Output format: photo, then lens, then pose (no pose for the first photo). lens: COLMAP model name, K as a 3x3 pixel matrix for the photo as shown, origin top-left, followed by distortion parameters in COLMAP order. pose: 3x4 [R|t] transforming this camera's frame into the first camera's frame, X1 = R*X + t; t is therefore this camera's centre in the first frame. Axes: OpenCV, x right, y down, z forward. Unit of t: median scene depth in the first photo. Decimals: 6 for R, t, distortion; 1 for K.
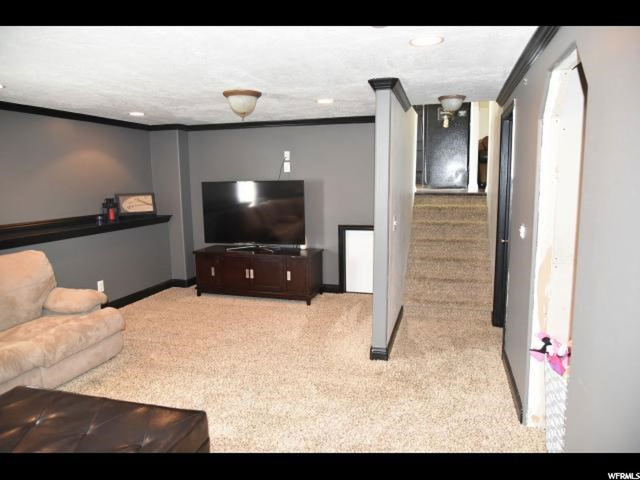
lens RADIAL K [[435.9, 0, 318.7], [0, 435.9, 241.2], [0, 0, 1]] dist [-0.036697, 0.002422]
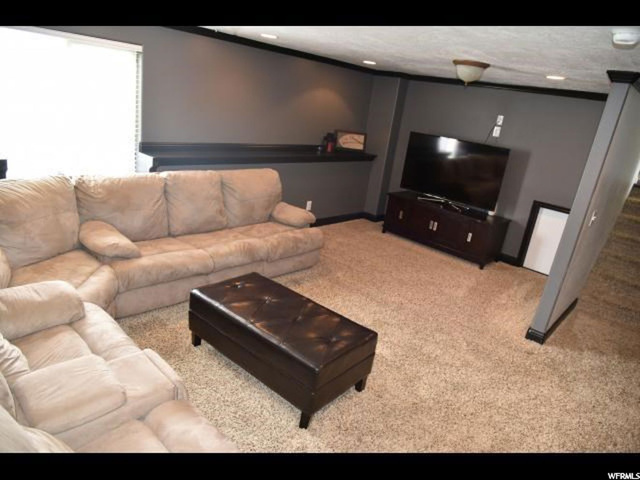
lens RADIAL K [[435.9, 0, 318.7], [0, 435.9, 241.2], [0, 0, 1]] dist [-0.036697, 0.002422]
pose [[0.890074, 0.266771, -0.369597, -0.003498], [-0.208025, 0.959218, 0.191381, -0.043062], [0.405579, -0.093458, 0.909270, -0.119070]]
